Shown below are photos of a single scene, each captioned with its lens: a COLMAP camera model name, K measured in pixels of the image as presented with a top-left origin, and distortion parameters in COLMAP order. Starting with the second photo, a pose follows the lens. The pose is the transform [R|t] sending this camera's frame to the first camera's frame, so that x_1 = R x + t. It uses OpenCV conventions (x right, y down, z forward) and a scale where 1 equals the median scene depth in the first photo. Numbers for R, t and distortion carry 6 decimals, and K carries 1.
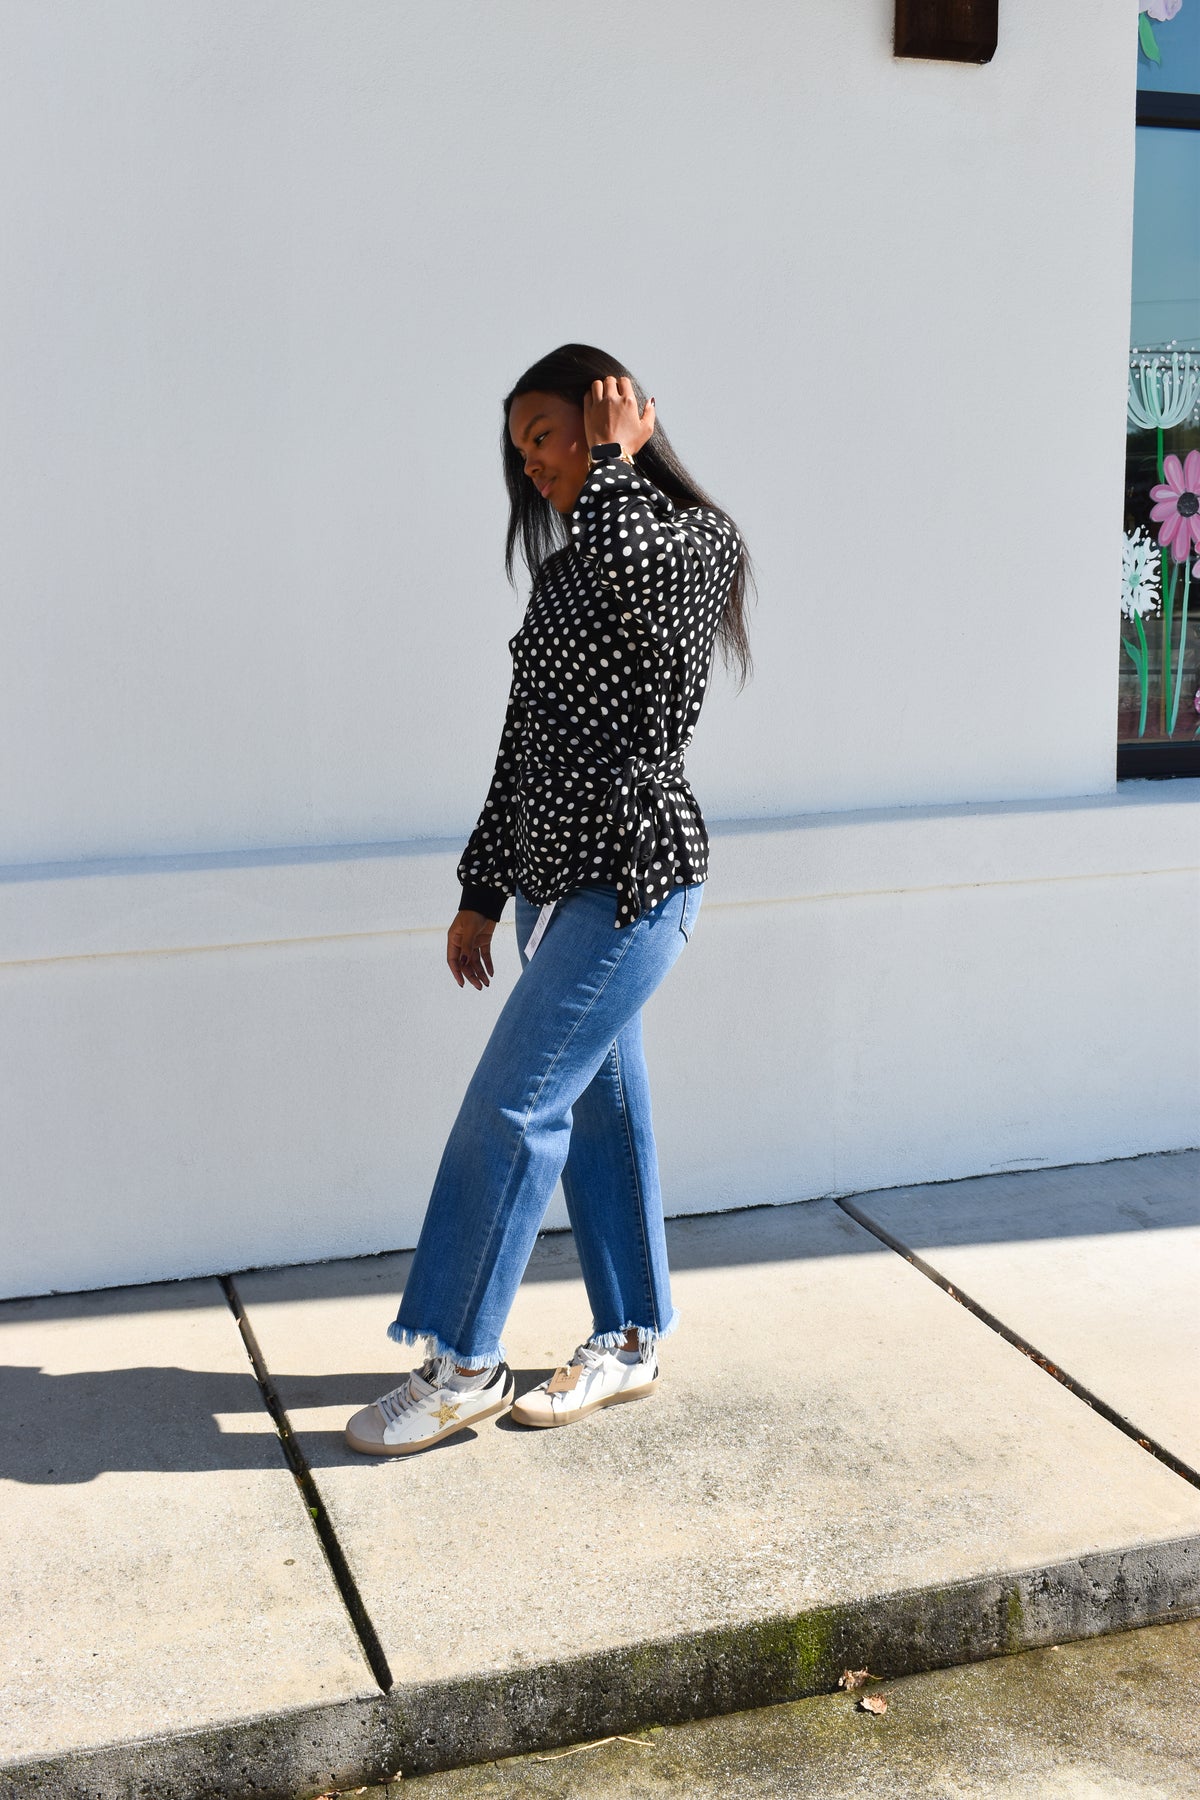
lens RADIAL K [[2069.8, 0, 602.8], [0, 2069.8, 913.2], [0, 0, 1]] dist [-0.055221, 0.000000]
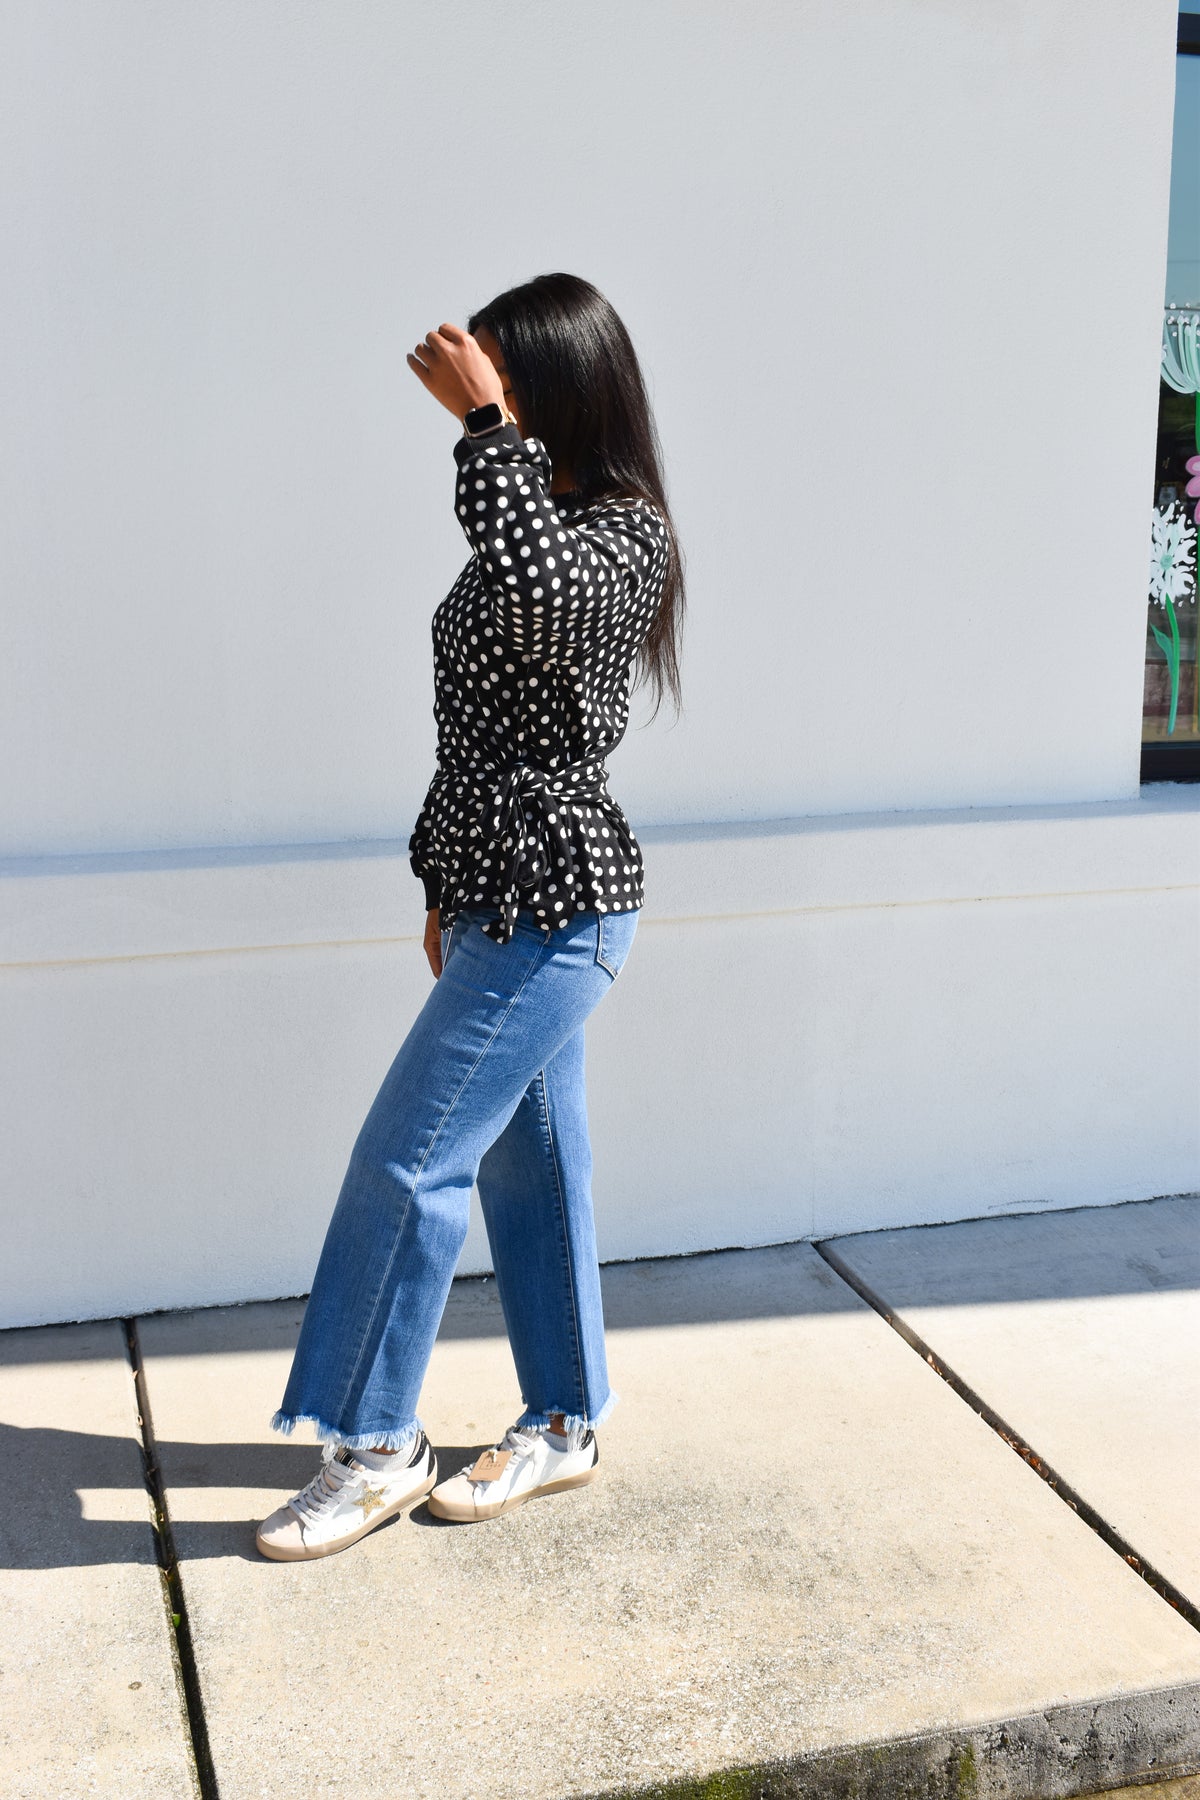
lens RADIAL K [[2069.8, 0, 602.3], [0, 2069.8, 911.5], [0, 0, 1]] dist [-0.055221, 0.000000]
pose [[0.999372, 0.020525, -0.028892, 0.052199], [-0.019936, 0.999591, 0.020504, -0.028447], [0.029301, -0.019915, 0.999372, 0.114959]]
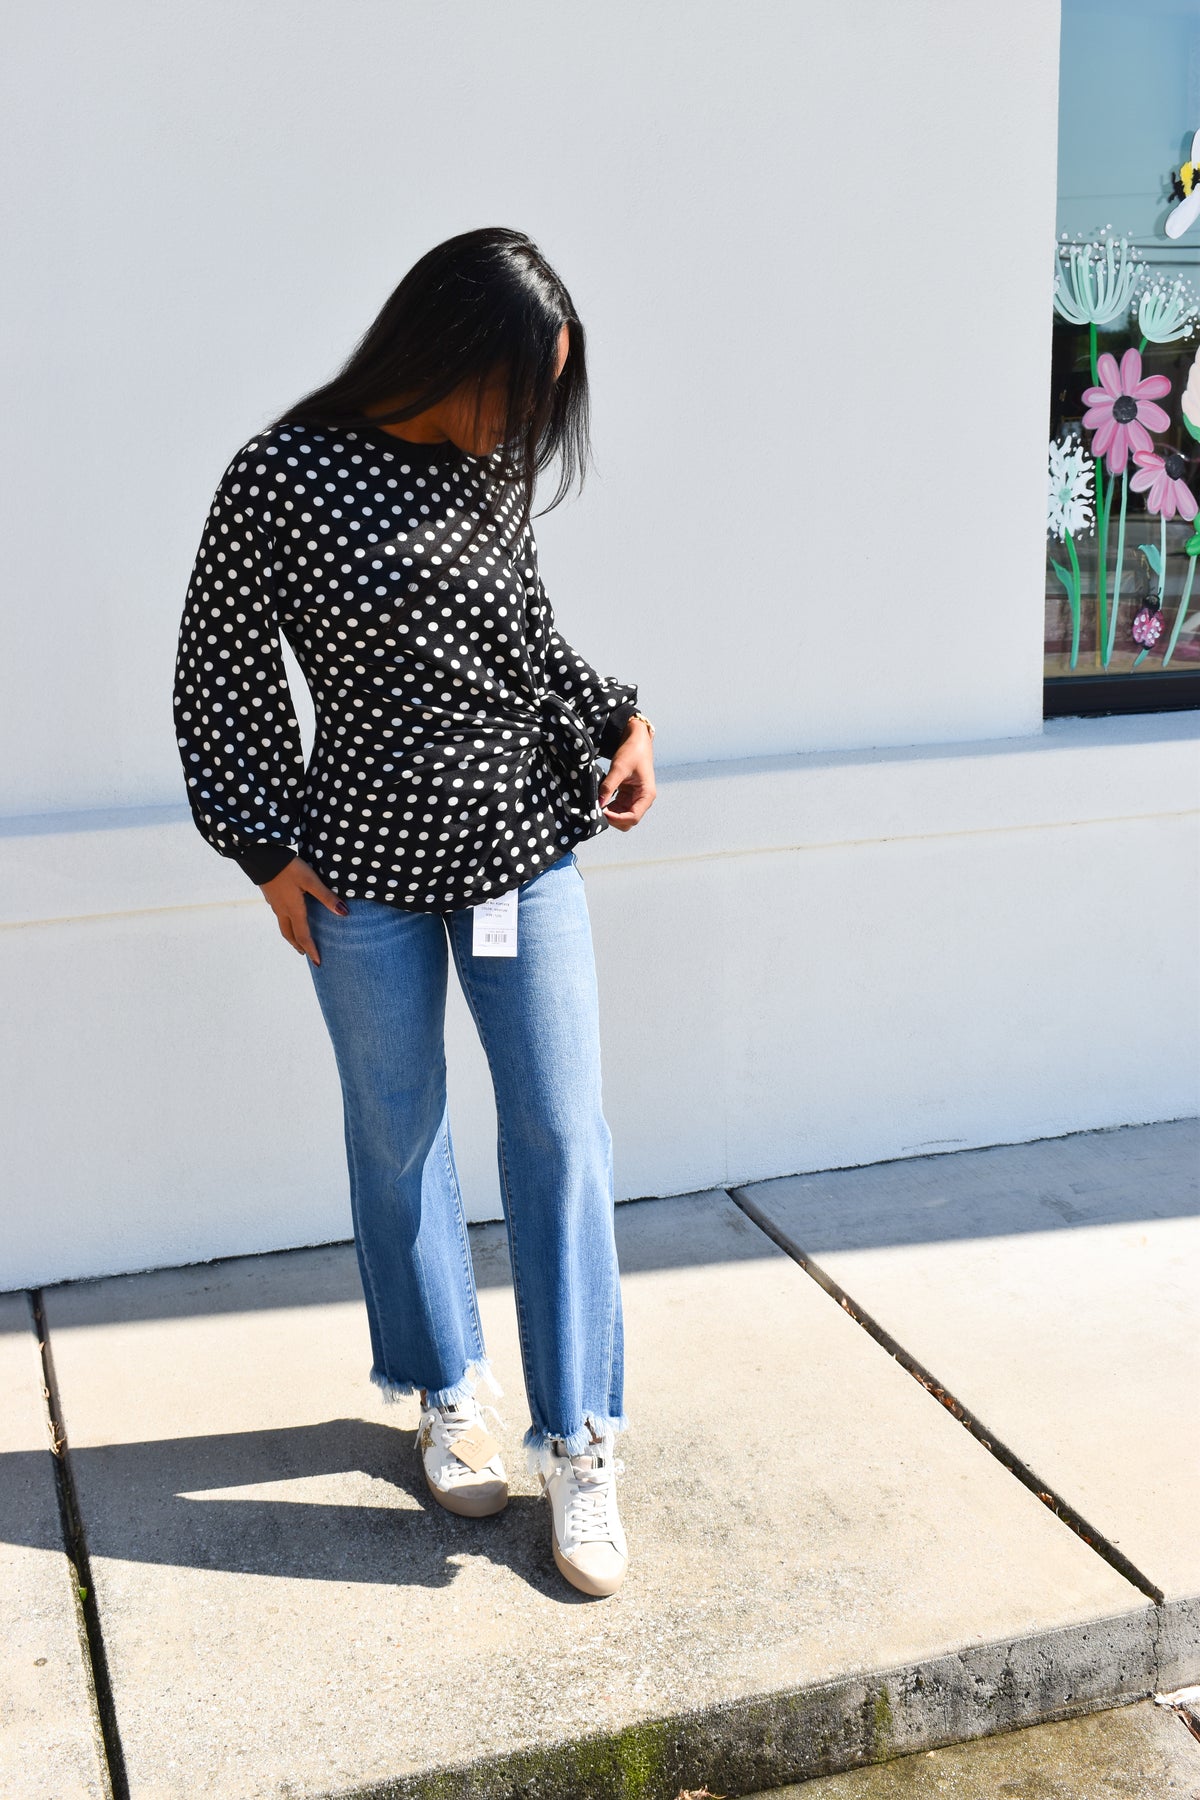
lens RADIAL K [[2069.8, 0, 599.8], [0, 2069.8, 910.3], [0, 0, 1]] dist [-0.055221, 0.000000]
pose [[0.999958, -0.008272, 0.003921, 0.065615], [0.008095, 0.999038, 0.043105, -0.027626], [-0.004273, -0.043072, 0.999063, 0.126056]]
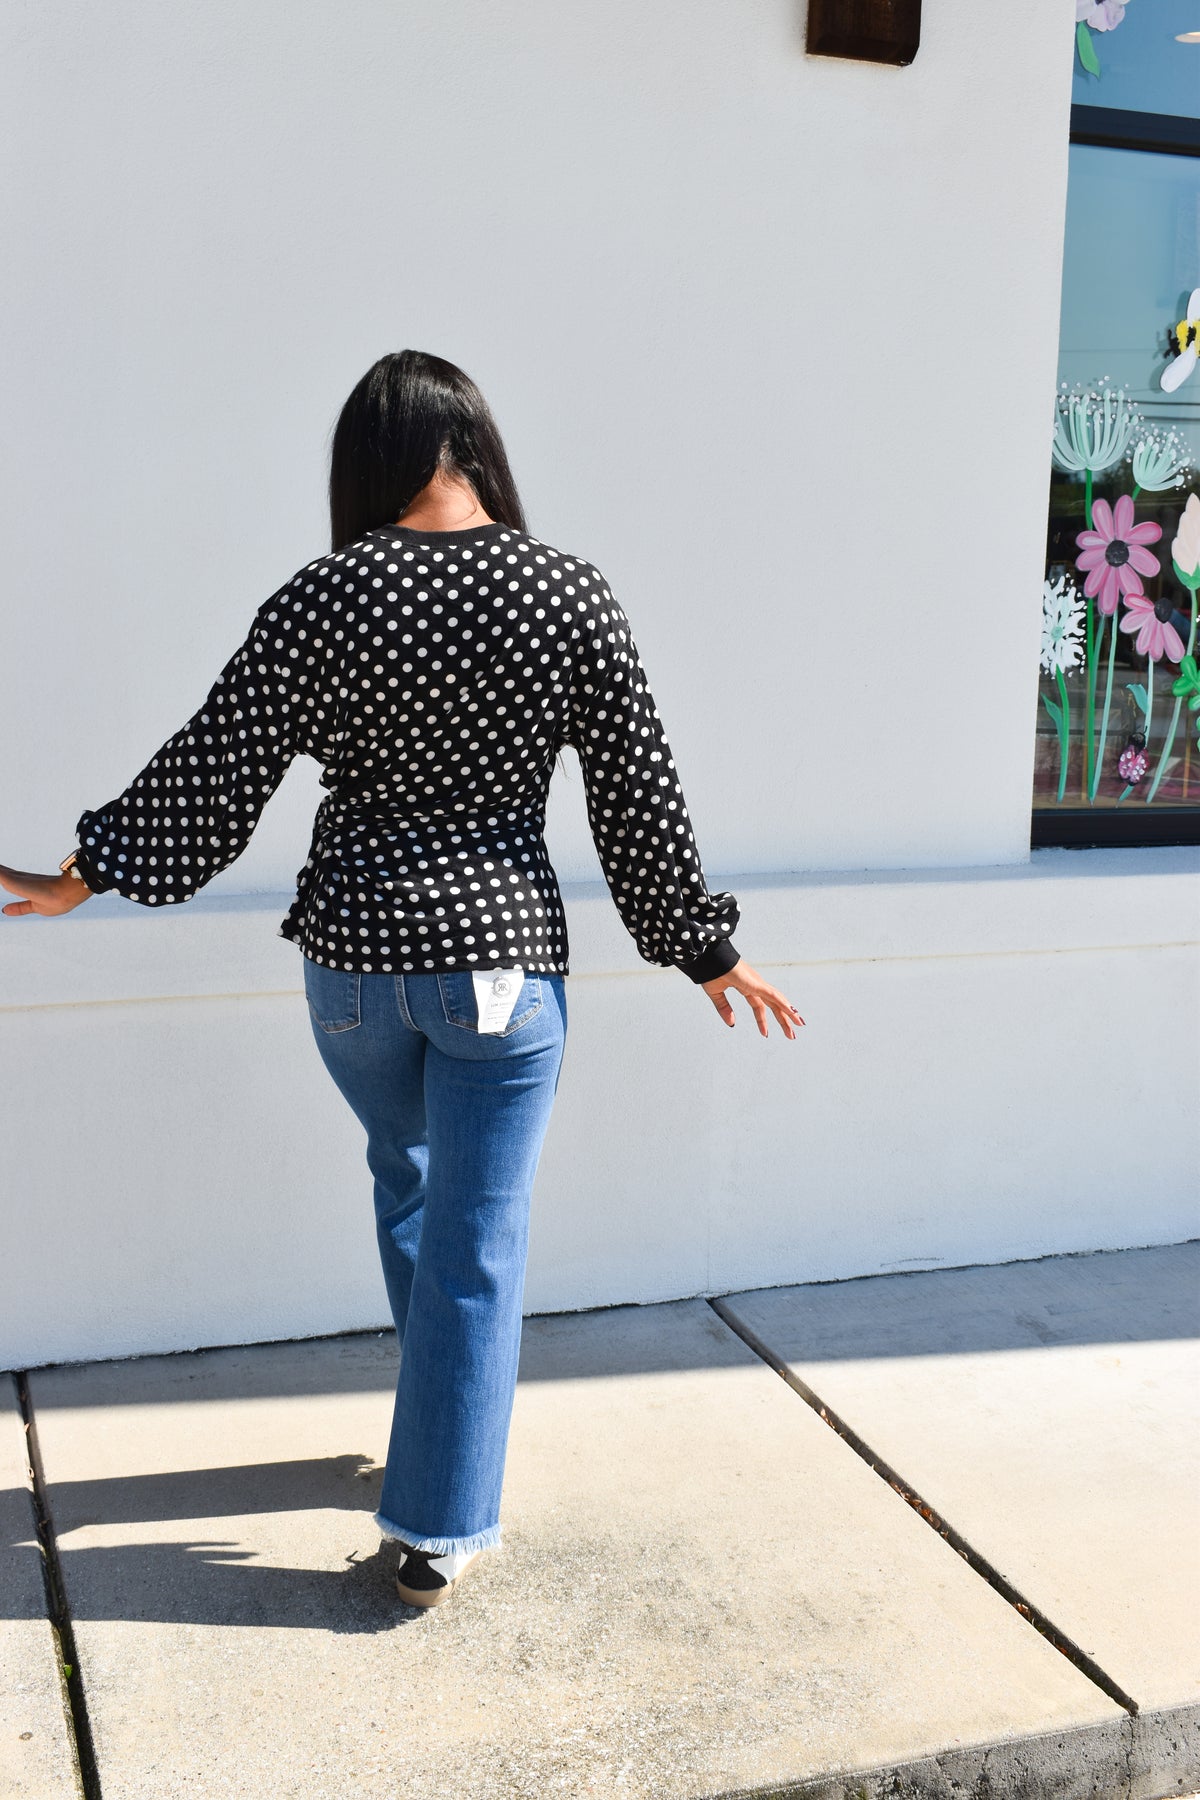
lens RADIAL K [[2069.8, 0, 601.5], [0, 2069.8, 911.9], [0, 0, 1]] dist [-0.055221, 0.000000]
pose [[0.999264, 0.031363, 0.022101, 0.048354], [-0.031013, 0.999391, -0.016015, -0.019907], [-0.022590, 0.015317, 0.999627, 0.105128]]
